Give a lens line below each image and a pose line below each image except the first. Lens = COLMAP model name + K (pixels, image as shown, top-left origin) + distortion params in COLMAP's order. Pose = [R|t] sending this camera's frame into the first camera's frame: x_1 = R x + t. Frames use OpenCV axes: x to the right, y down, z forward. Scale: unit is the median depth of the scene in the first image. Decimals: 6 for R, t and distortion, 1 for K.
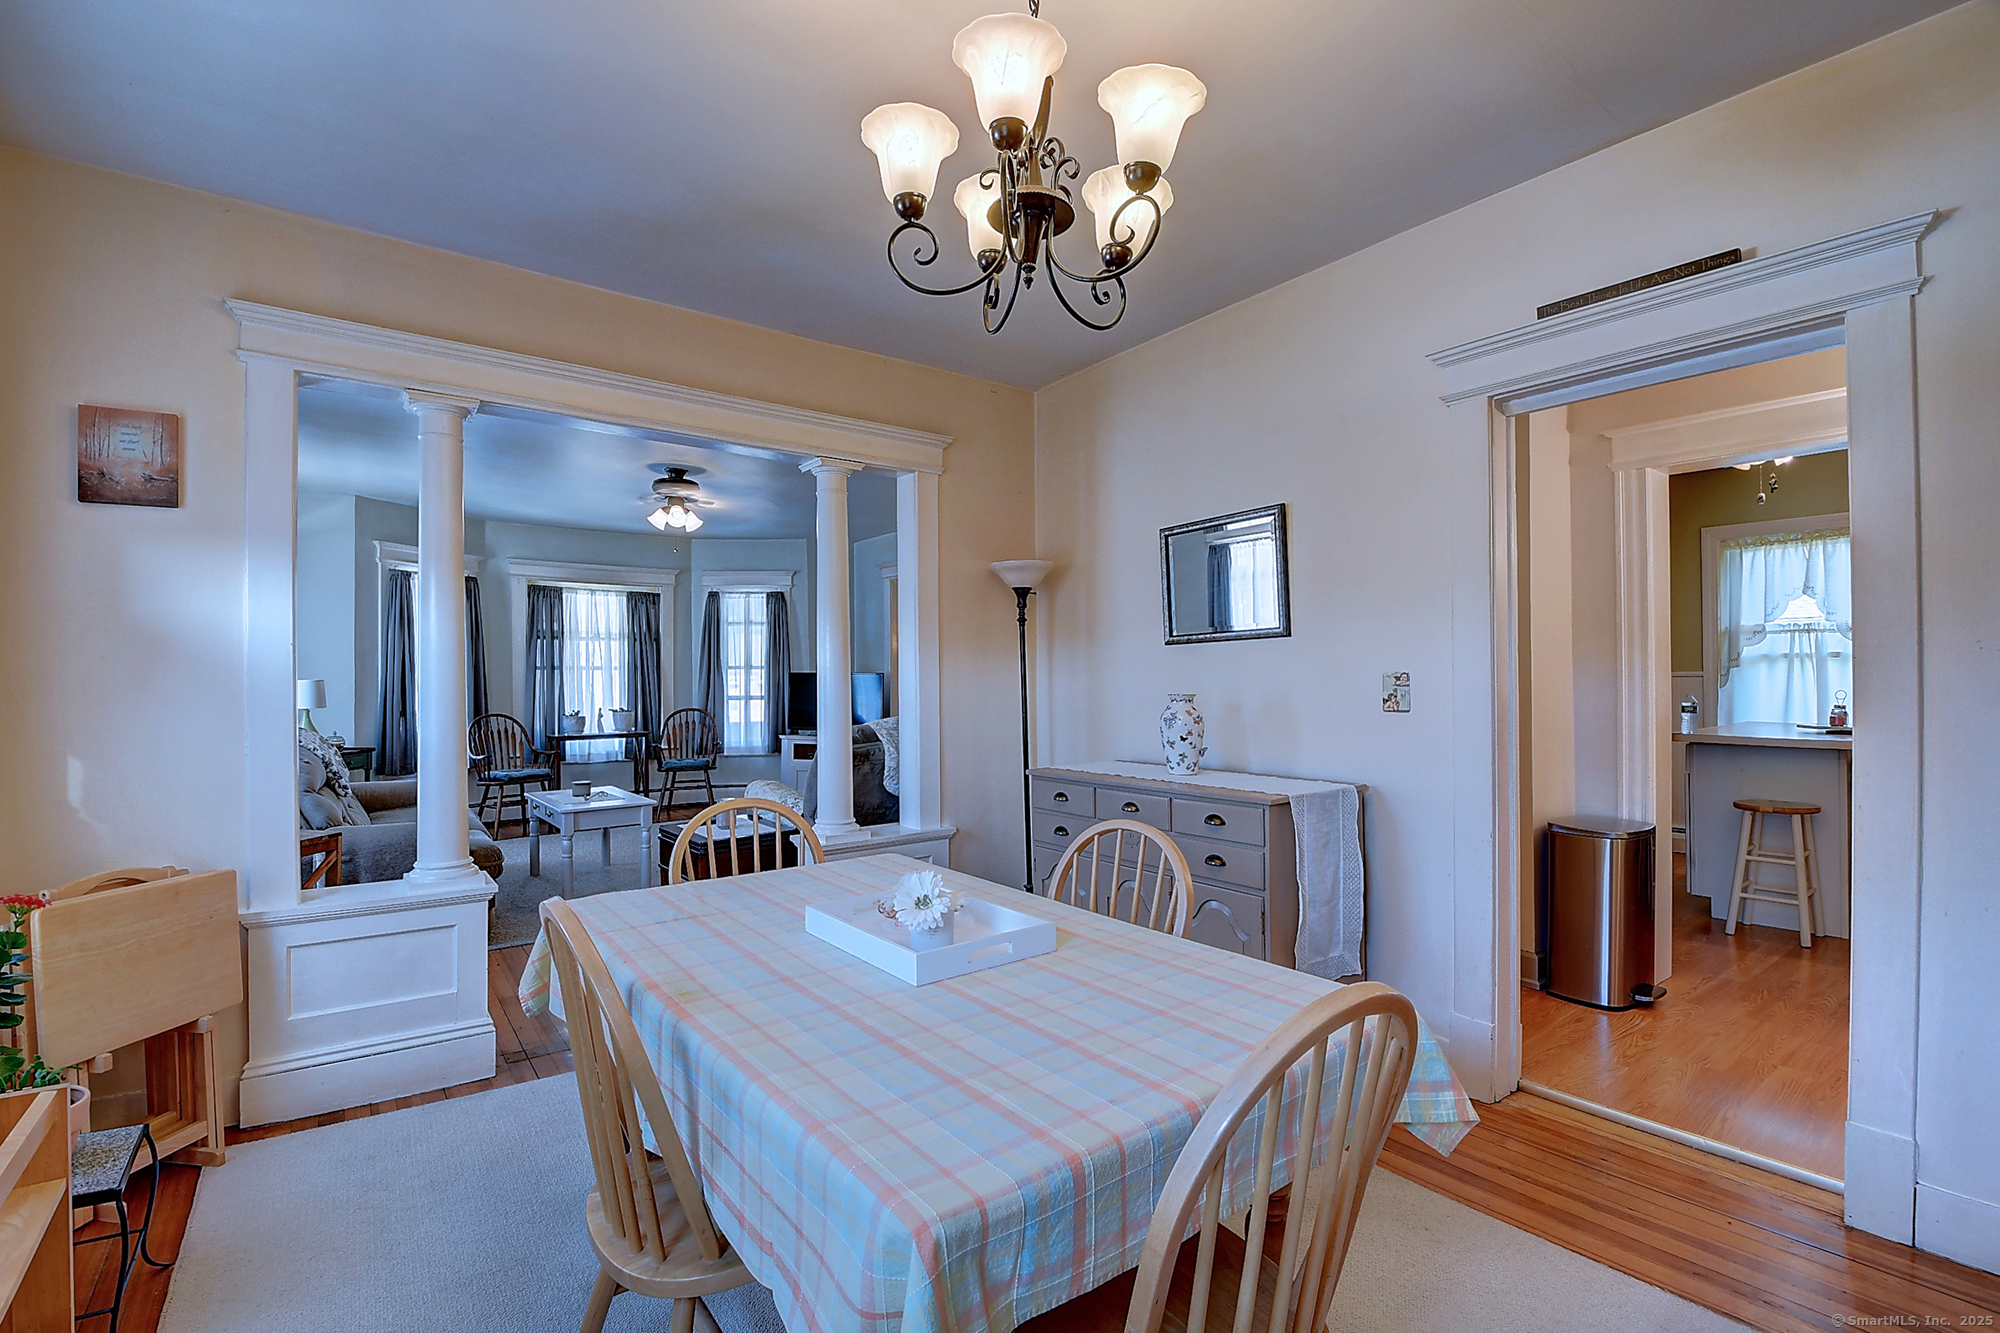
lens RADIAL K [[879.4, 0, 998.0], [0, 879.4, 671.4], [0, 0, 1]] dist [-0.004656, -0.011875]
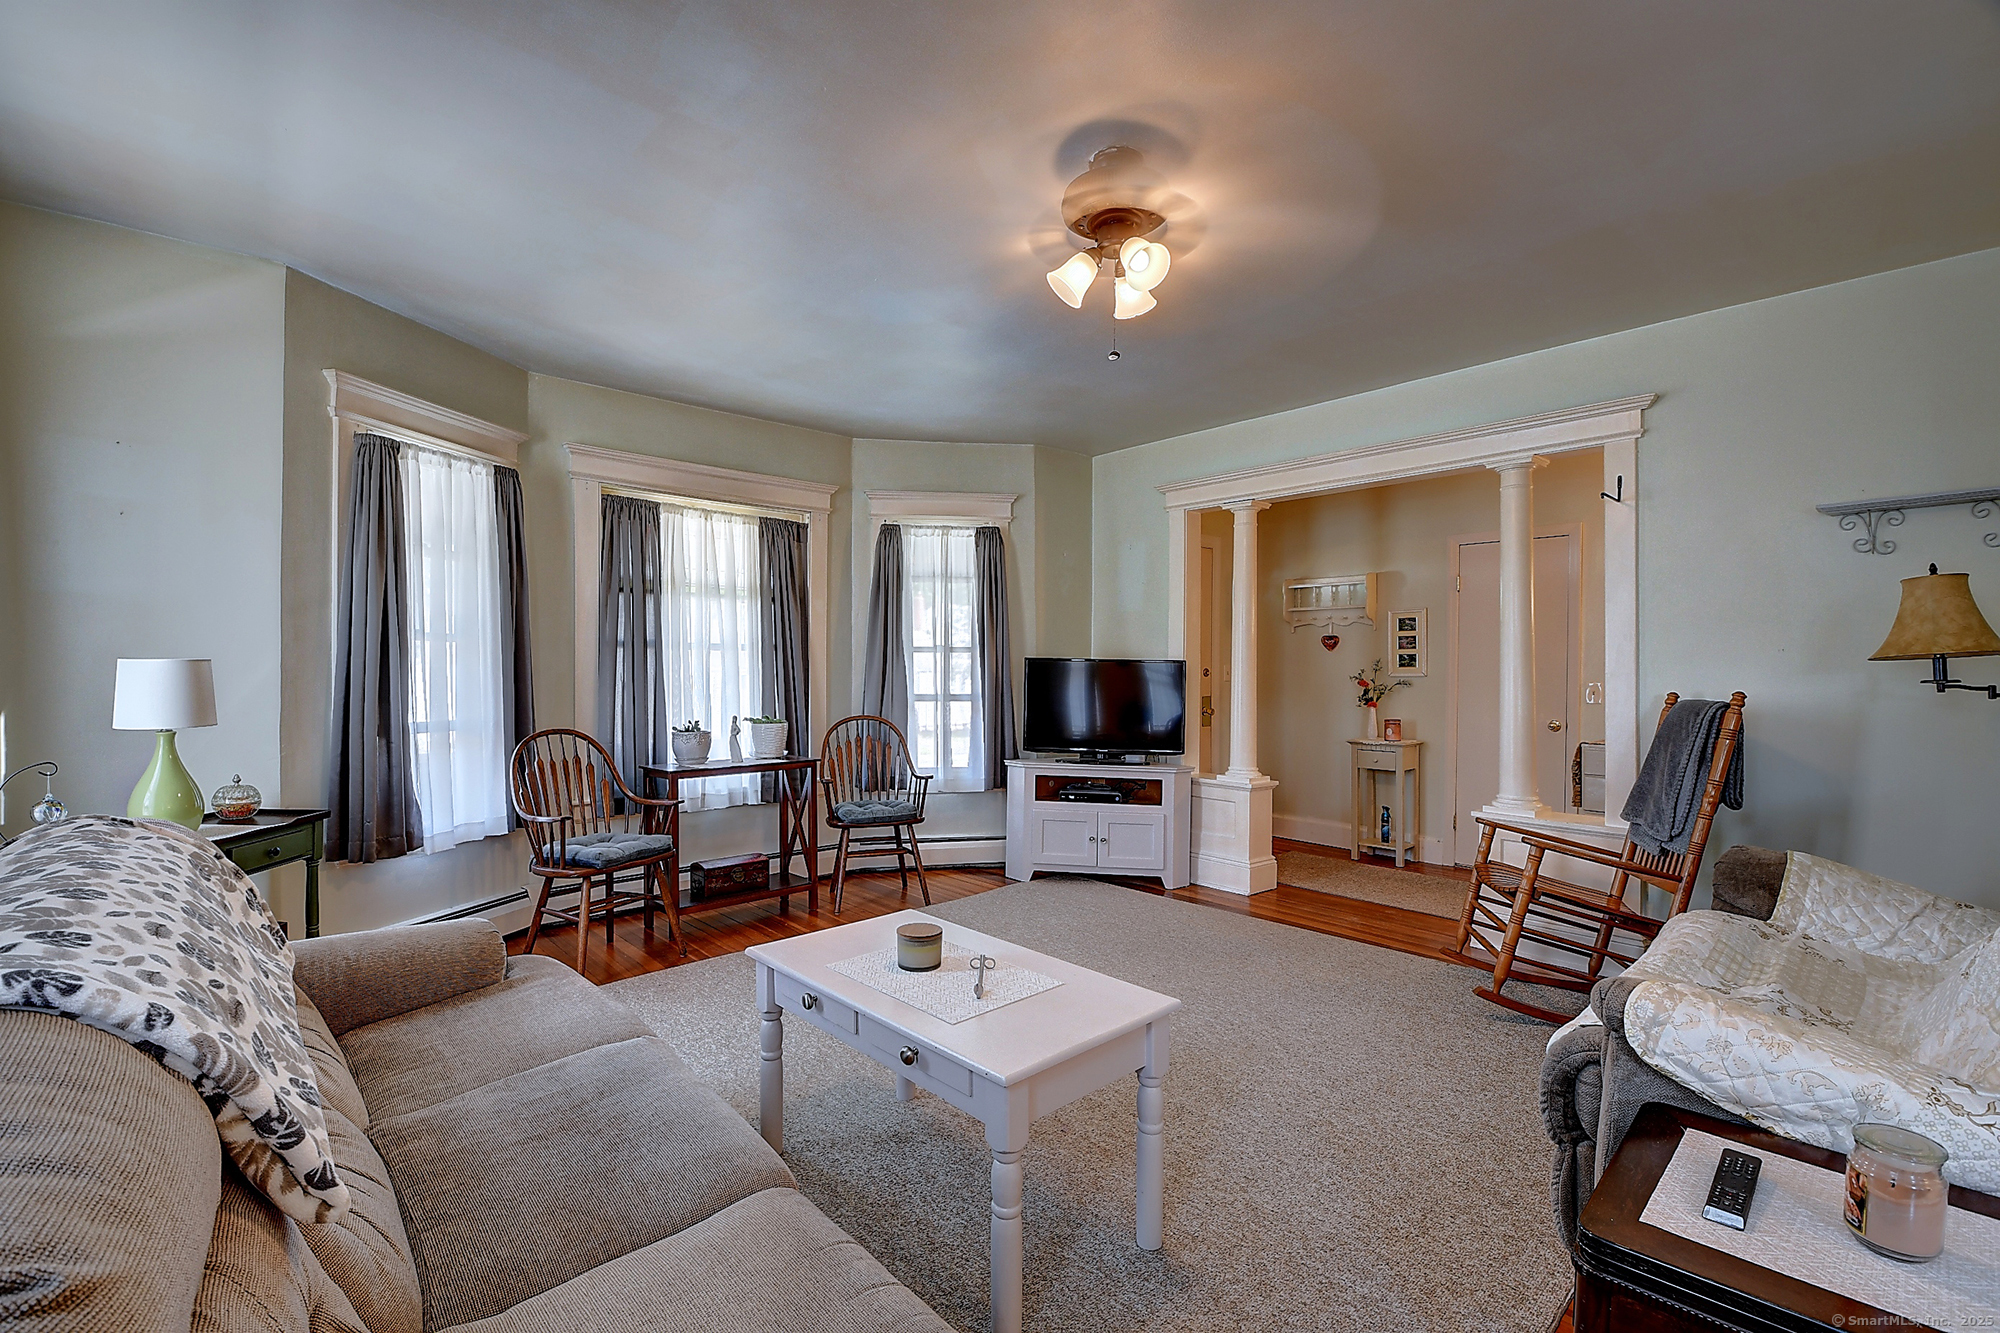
lens RADIAL K [[879.4, 0, 999.1], [0, 879.4, 672.7], [0, 0, 1]] dist [-0.004656, -0.011875]
pose [[0.996990, 0.010317, 0.076840, -0.321975], [-0.011323, 0.999856, 0.012670, 0.004498], [-0.076698, -0.013501, 0.996963, 0.418536]]
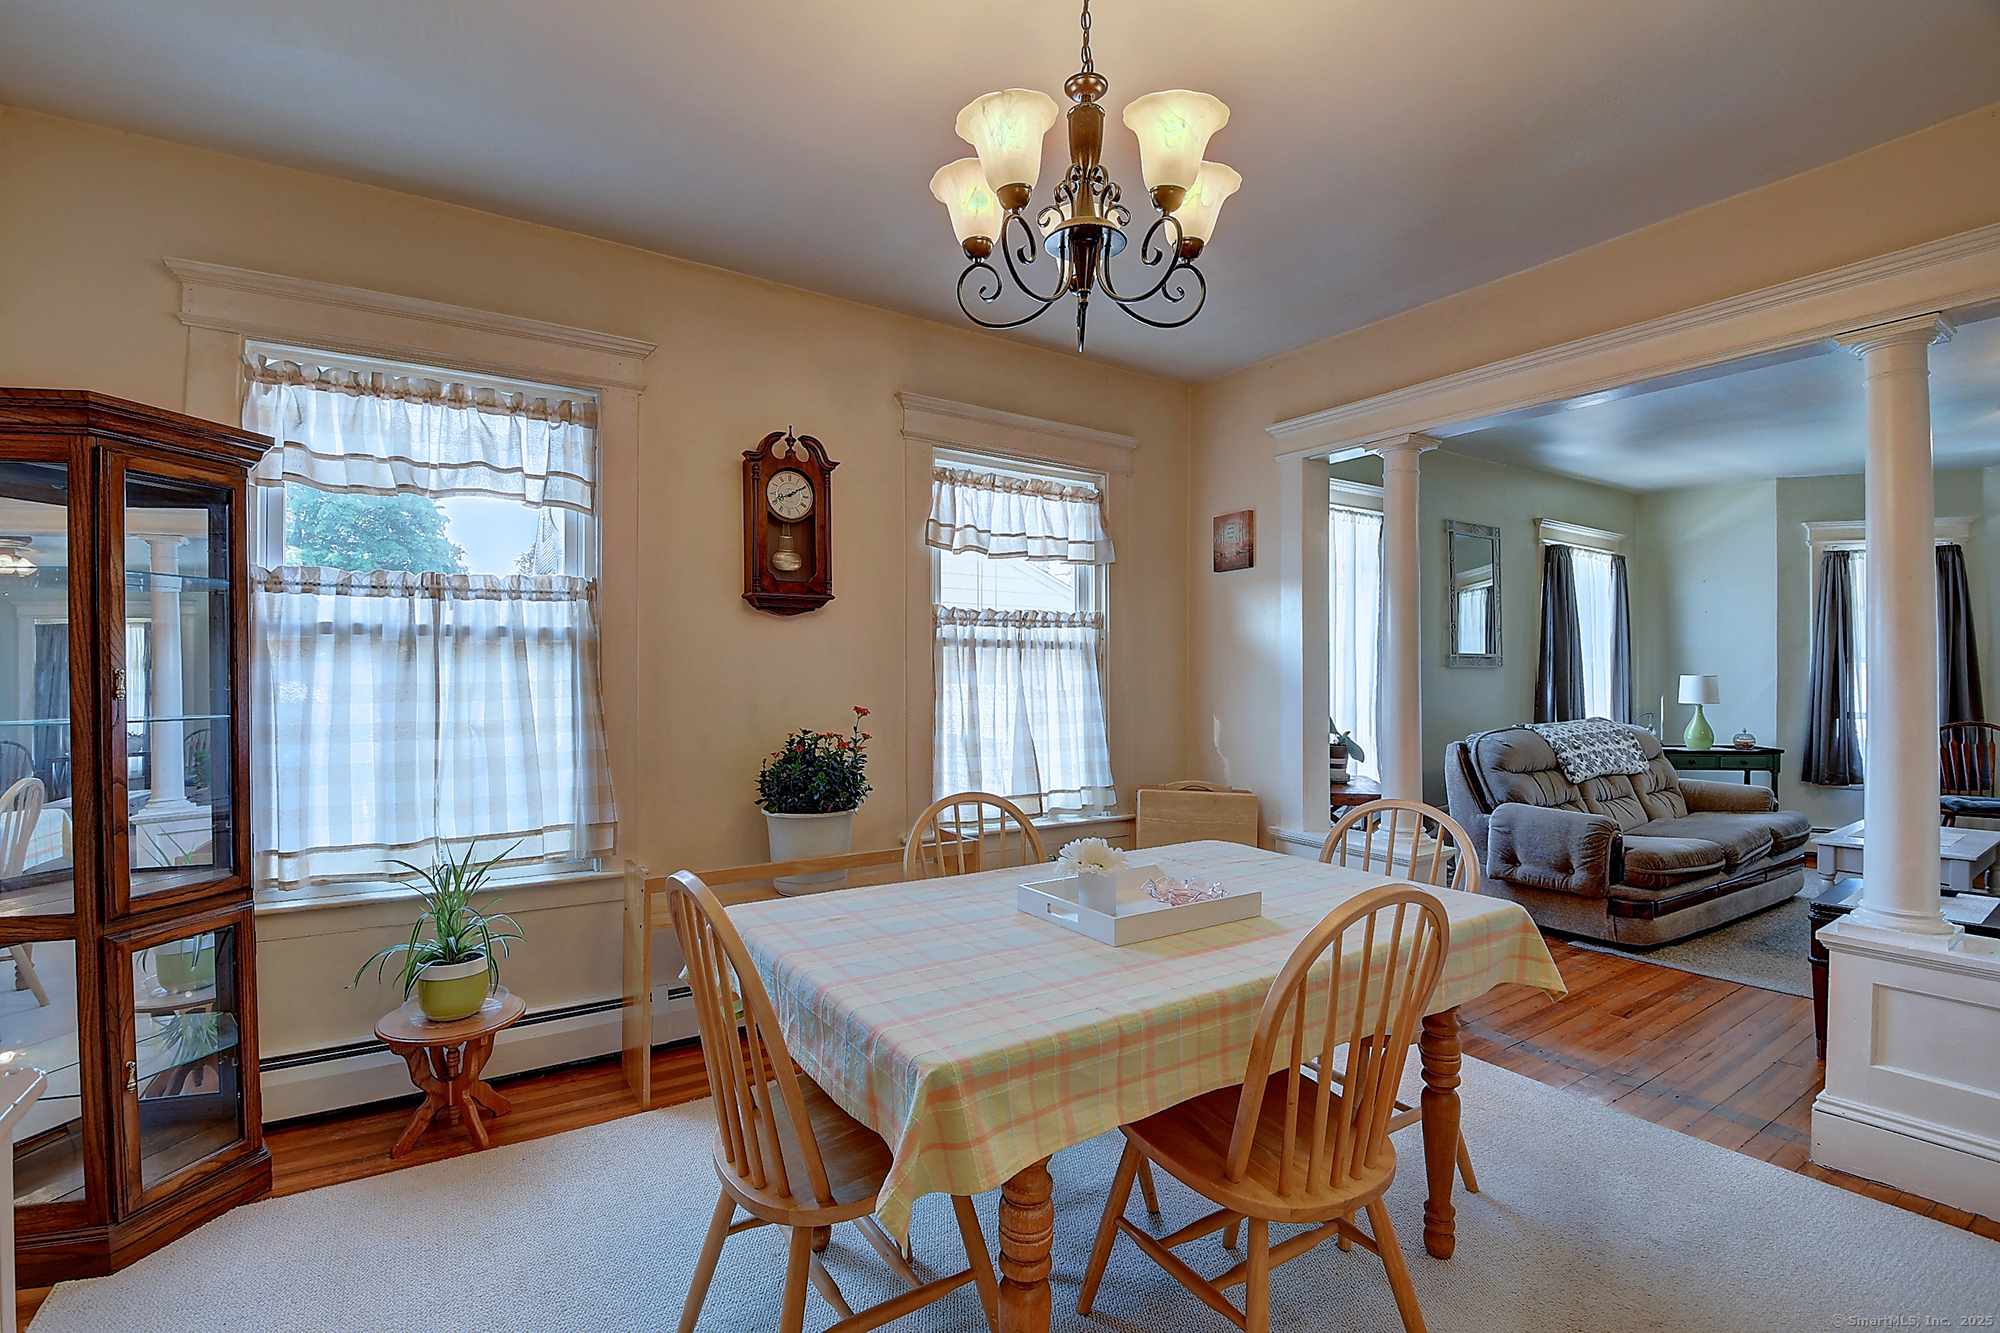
lens RADIAL K [[860.7, 0, 992.1], [0, 860.7, 681.7], [0, 0, 1]] dist [-0.004742, -0.000853]
pose [[-0.072747, 0.015916, -0.997223, 0.201991], [0.003408, 0.999871, 0.015709, -0.000982], [0.997345, -0.002256, -0.072792, 0.187528]]
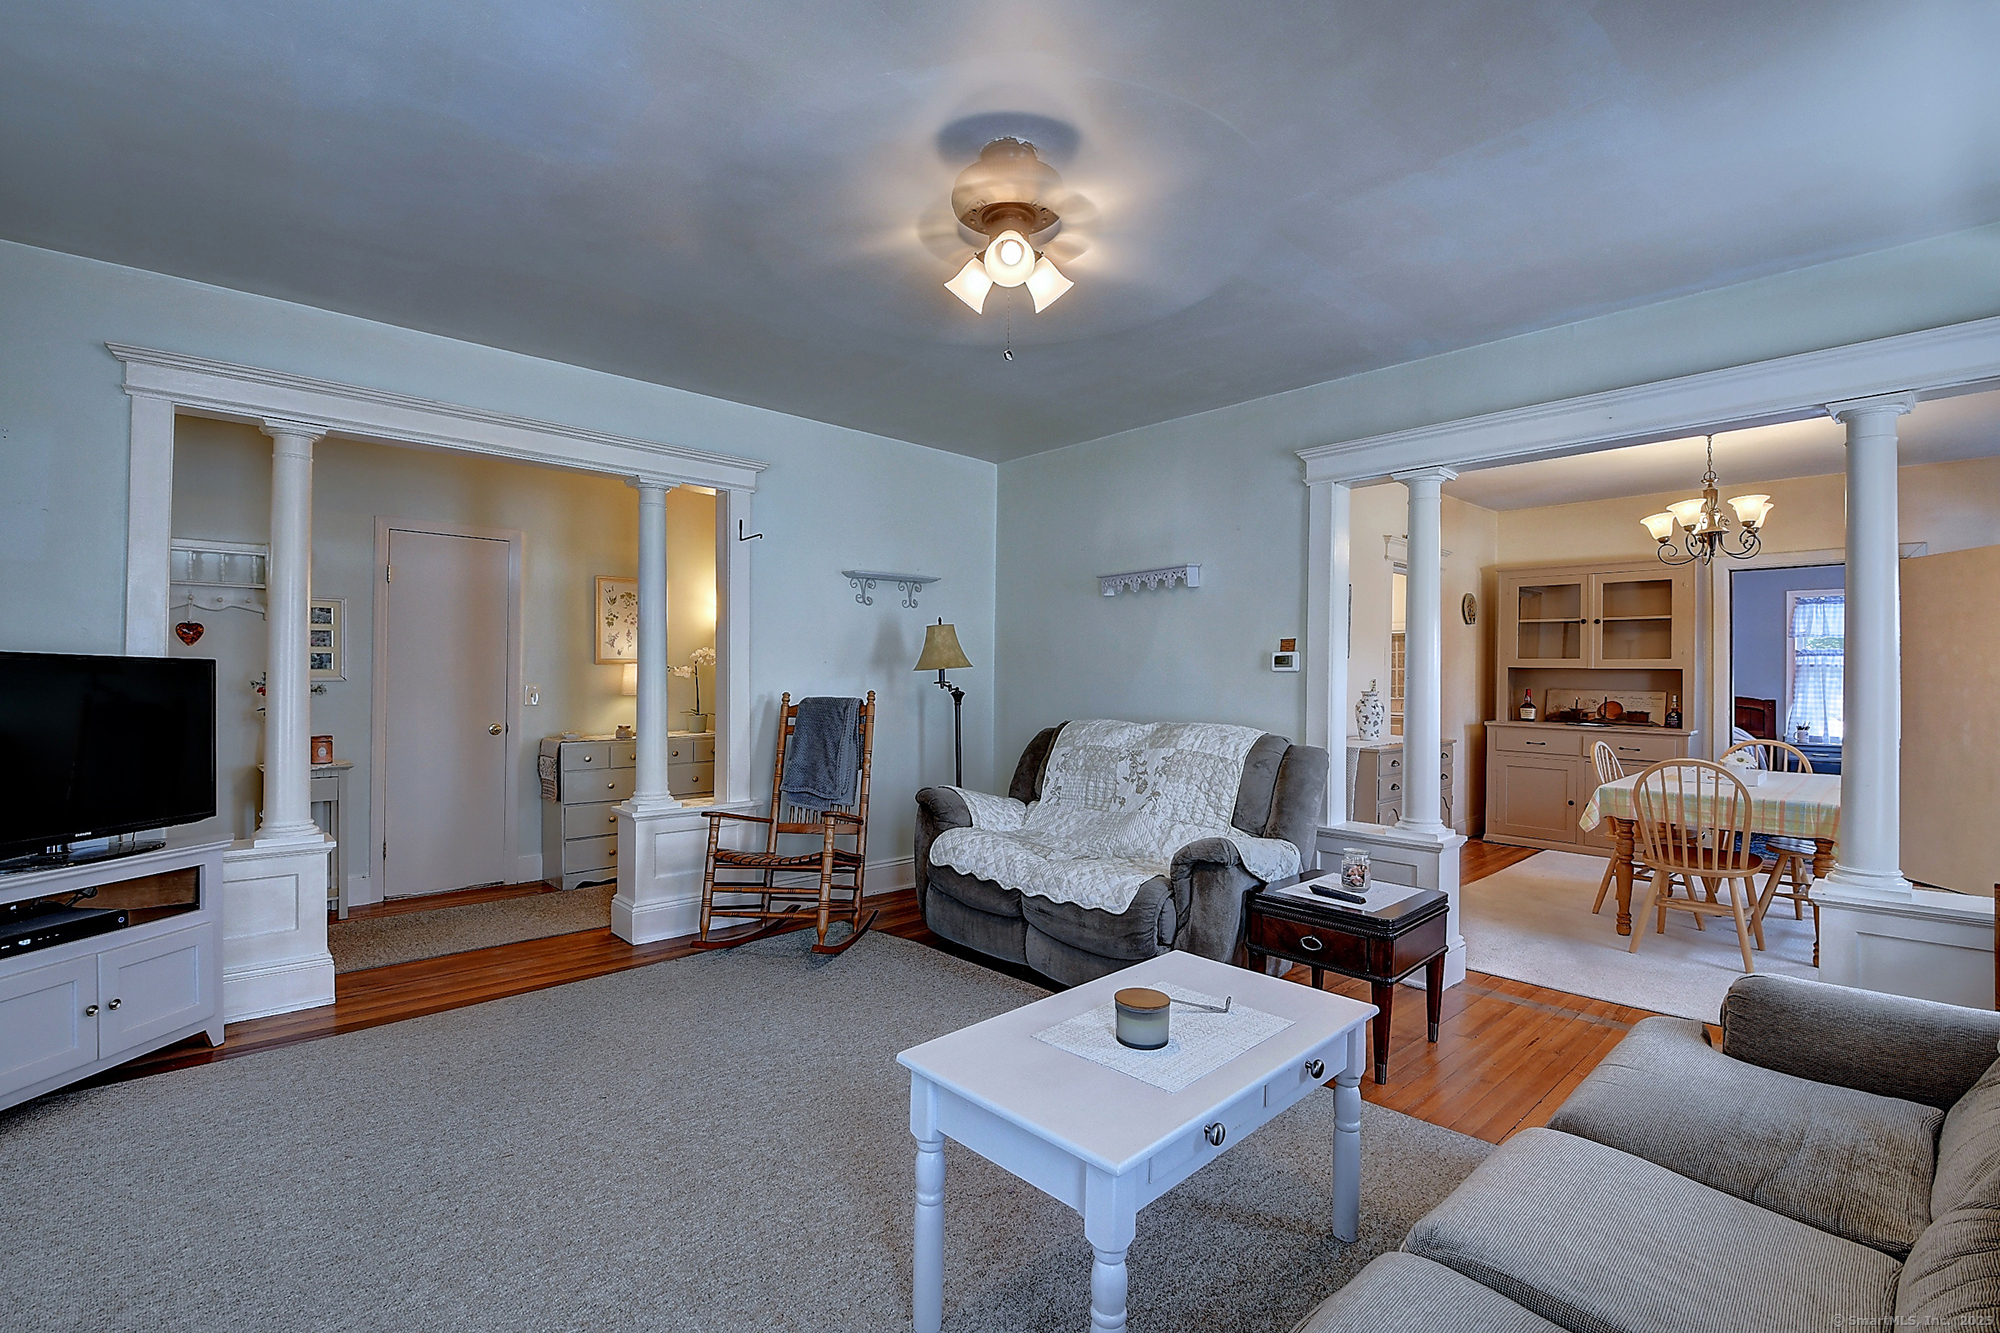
lens RADIAL K [[879.4, 0, 995.8], [0, 879.4, 673.7], [0, 0, 1]] dist [-0.004656, -0.011875]
pose [[-0.110085, 0.006164, 0.993903, -0.554773], [-0.014769, 0.999860, -0.007837, 0.006011], [-0.993812, -0.015542, -0.109979, 0.752577]]
